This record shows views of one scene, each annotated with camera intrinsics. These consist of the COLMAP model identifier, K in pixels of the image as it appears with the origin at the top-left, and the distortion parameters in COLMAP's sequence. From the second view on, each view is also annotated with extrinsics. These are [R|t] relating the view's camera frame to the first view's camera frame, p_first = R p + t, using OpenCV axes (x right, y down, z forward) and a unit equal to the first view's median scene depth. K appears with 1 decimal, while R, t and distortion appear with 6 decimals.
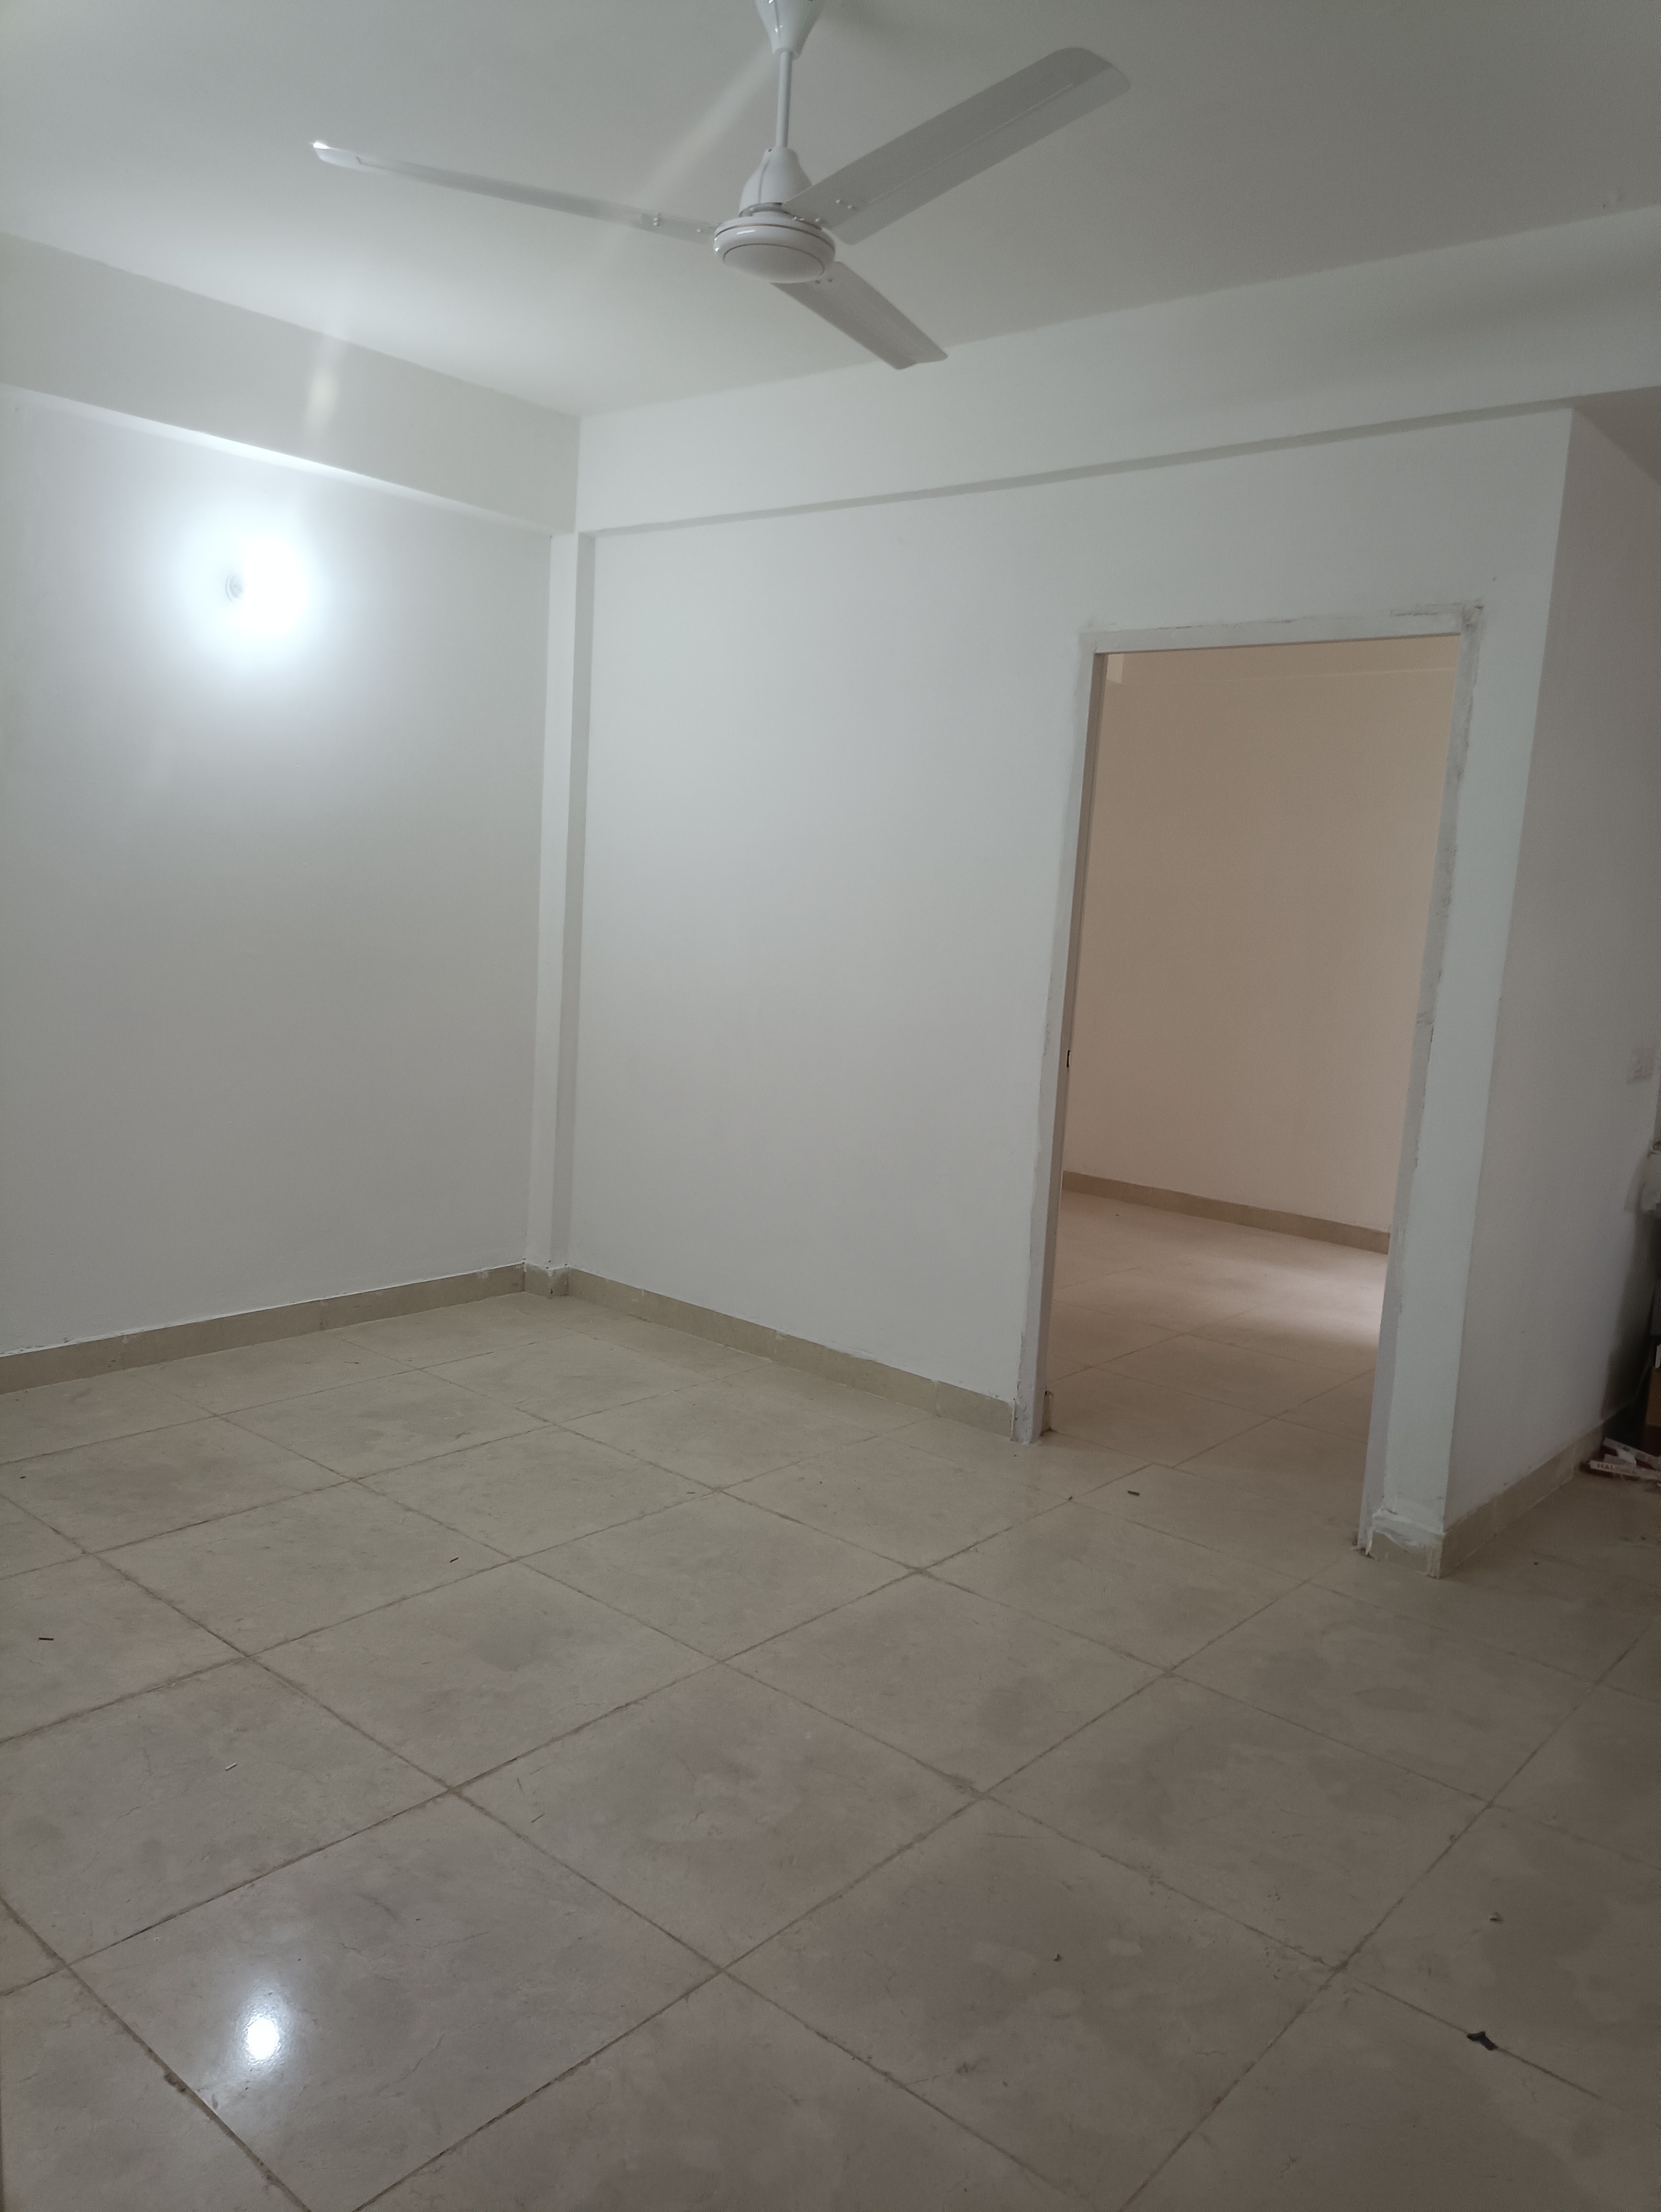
lens RADIAL K [[1617.0, 0, 854.2], [0, 1617.0, 1095.8], [0, 0, 1]] dist [0.081502, -0.124486]
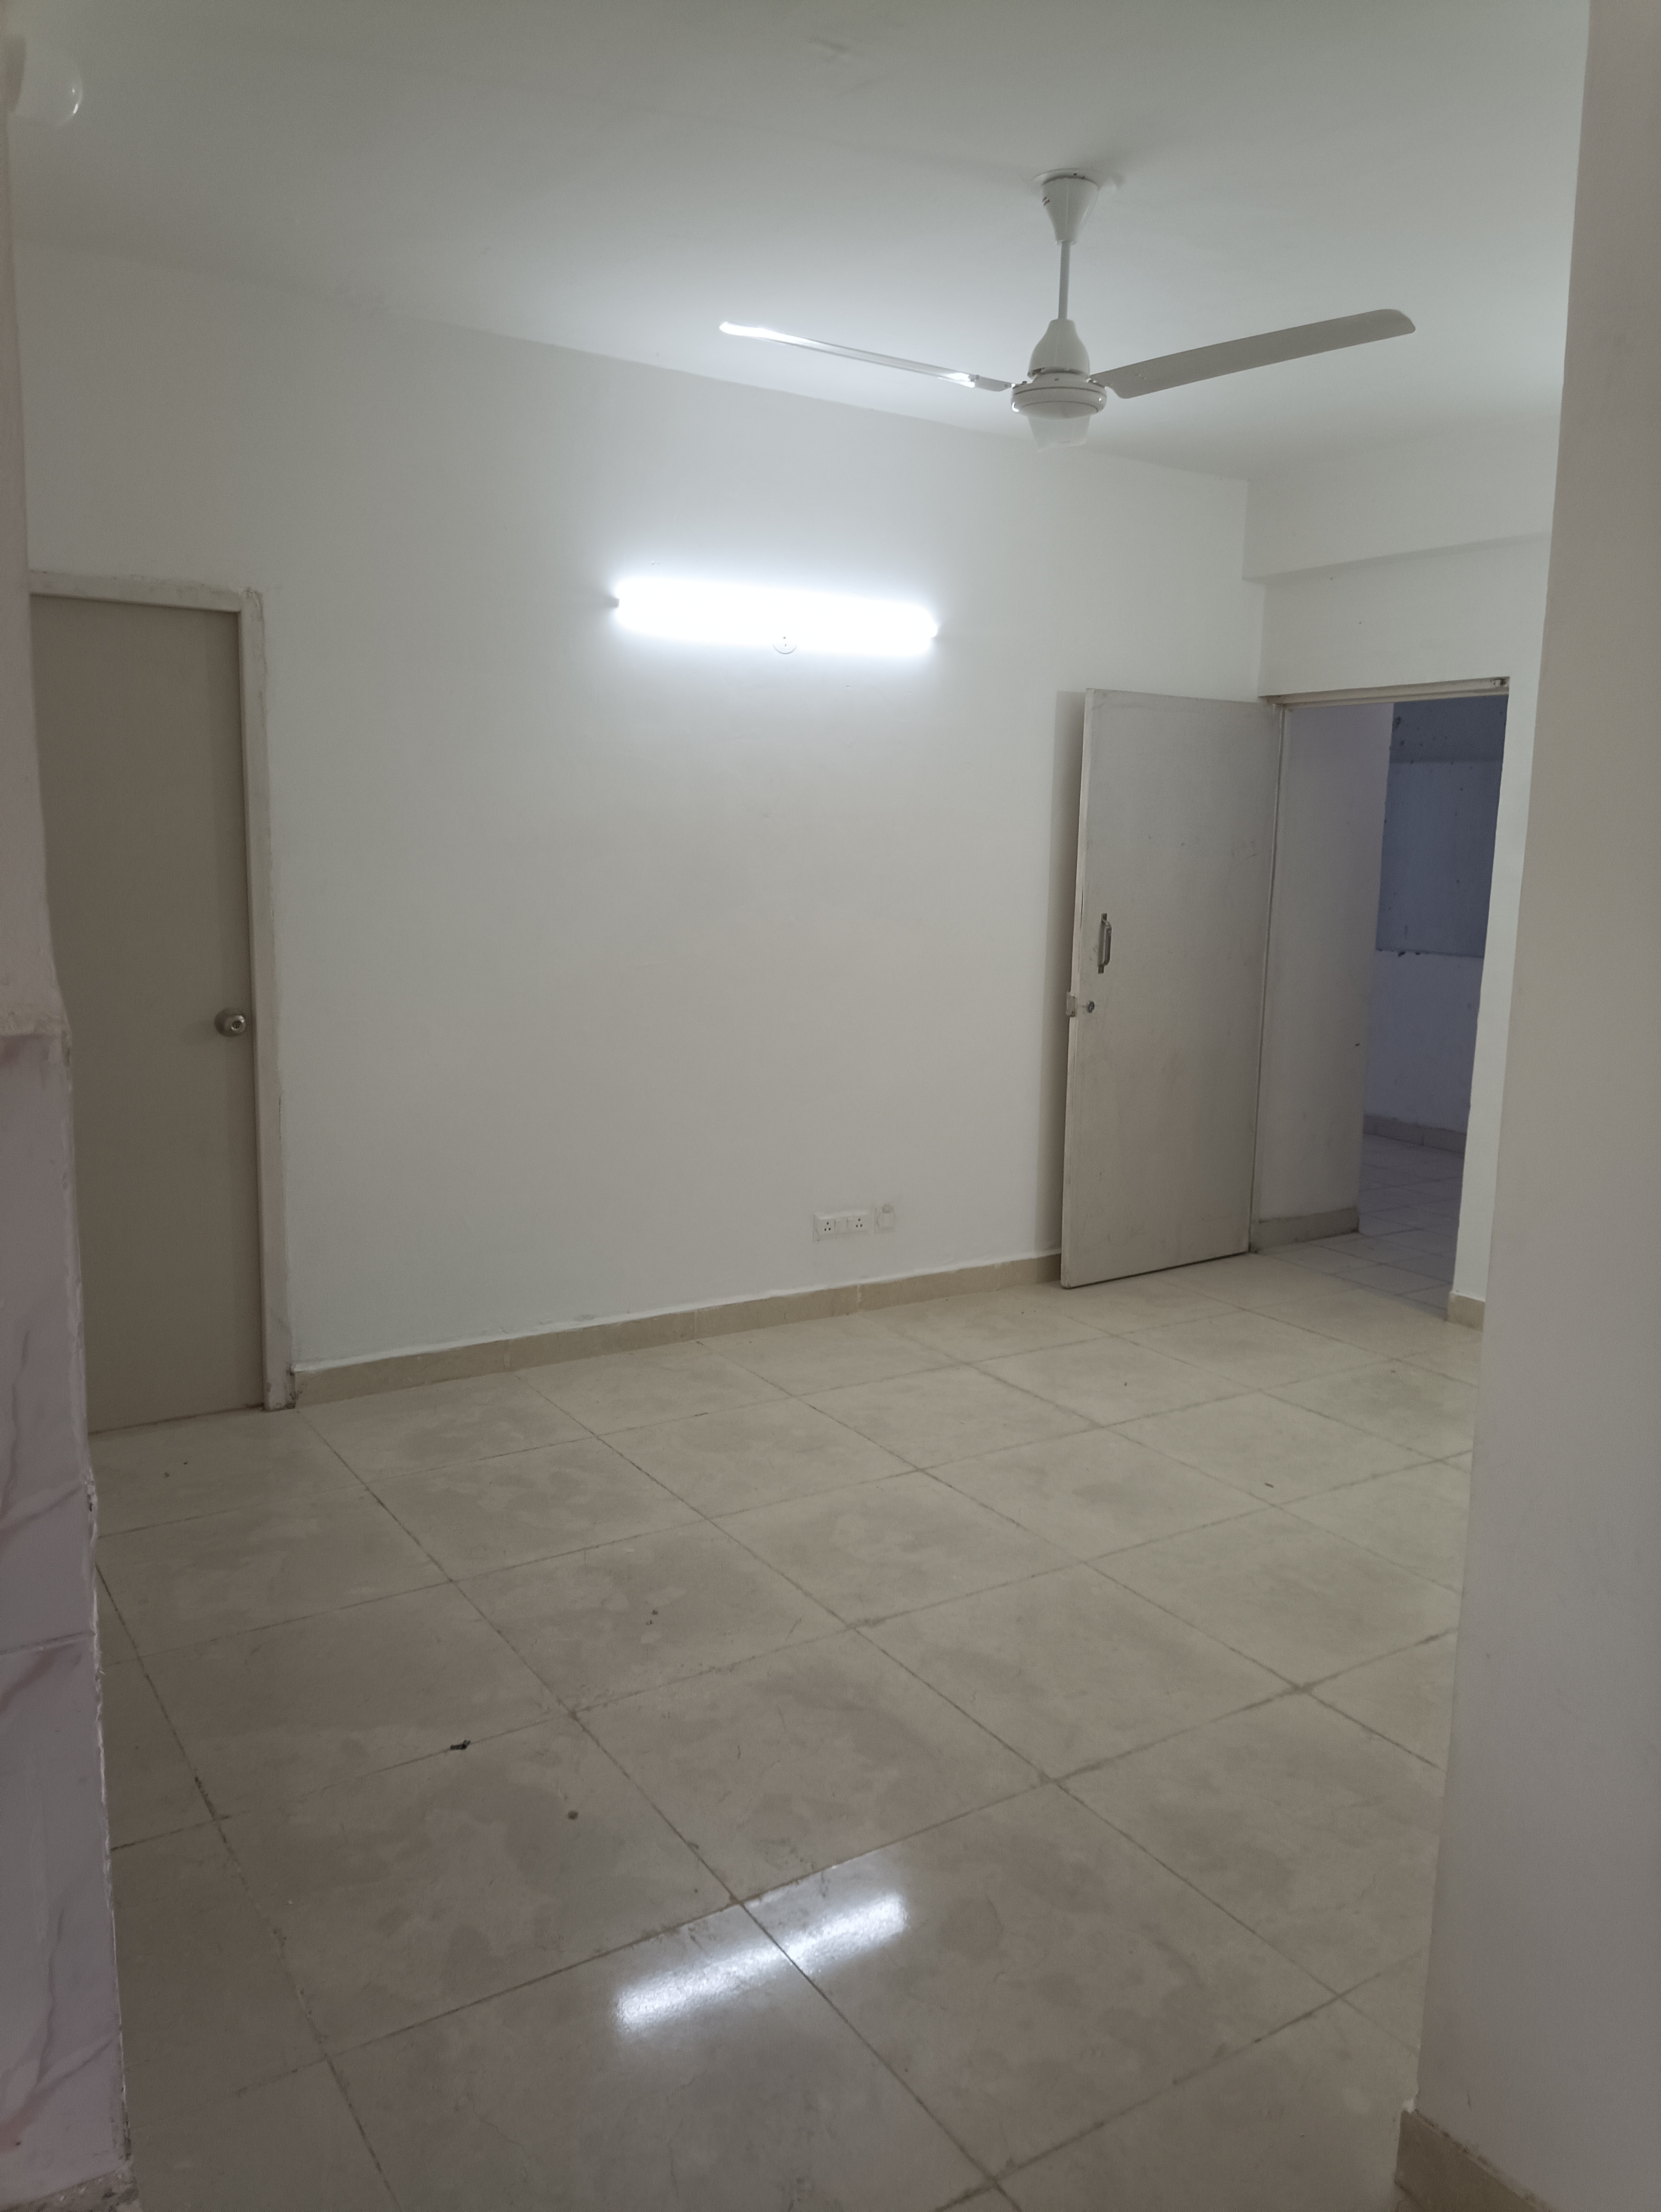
lens RADIAL K [[1617.0, 0, 840.3], [0, 1617.0, 1118.8], [0, 0, 1]] dist [0.081502, -0.124486]
pose [[-0.281659, 0.096776, -0.954622, 1.220056], [-0.170369, 0.974048, 0.149012, -0.124689], [0.944268, 0.204608, -0.257862, 1.240588]]
